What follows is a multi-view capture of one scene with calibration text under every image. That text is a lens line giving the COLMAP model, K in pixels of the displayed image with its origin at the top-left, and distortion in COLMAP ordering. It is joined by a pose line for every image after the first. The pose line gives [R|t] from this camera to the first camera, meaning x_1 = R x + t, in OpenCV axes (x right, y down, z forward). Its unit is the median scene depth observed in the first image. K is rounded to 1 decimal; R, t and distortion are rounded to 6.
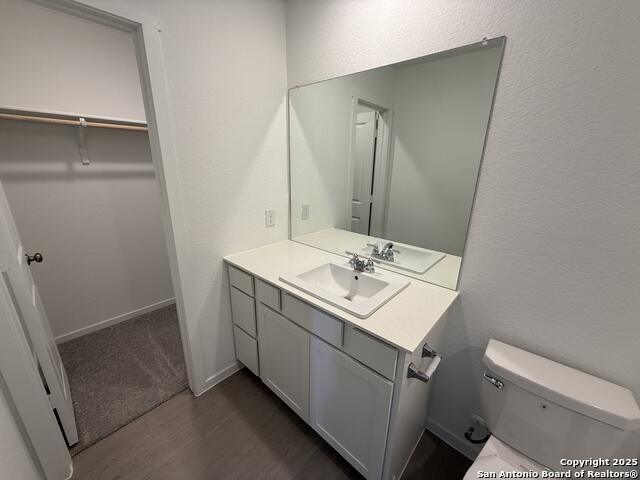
lens RADIAL K [[255.4, 0, 317.1], [0, 255.4, 241.3], [0, 0, 1]] dist [-0.001724, -0.000177]
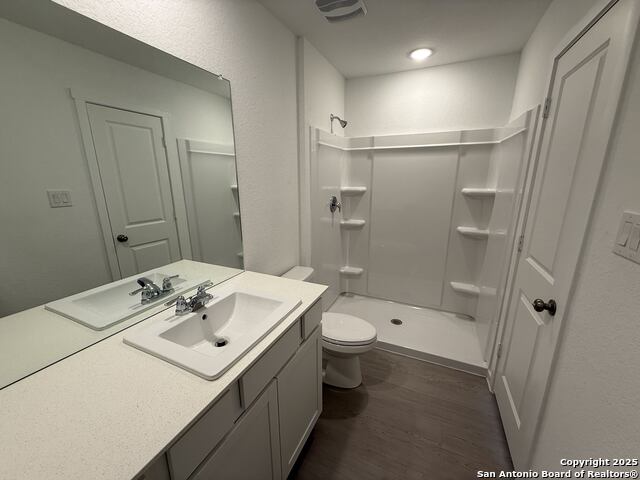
lens RADIAL K [[261.9, 0, 320.0], [0, 261.9, 240.0], [0, 0, 1]] dist [-0.027686, -0.000079]
pose [[-0.304764, -0.243770, 0.920704, -0.630015], [0.276189, 0.902534, 0.330381, -0.234261], [-0.911503, 0.354976, -0.207733, 0.778932]]
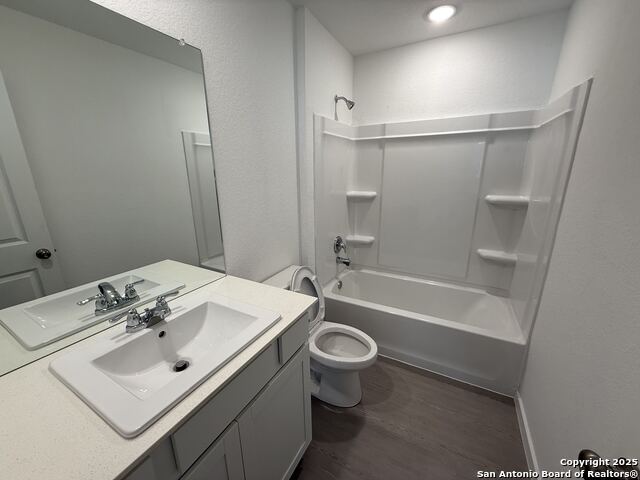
lens RADIAL K [[255.4, 0, 317.1], [0, 255.4, 241.3], [0, 0, 1]] dist [-0.001724, -0.000177]
pose [[-0.230257, -0.270883, 0.934668, -0.483895], [0.288022, 0.898472, 0.331348, -0.172073], [-0.929529, 0.345500, -0.128859, 0.652680]]
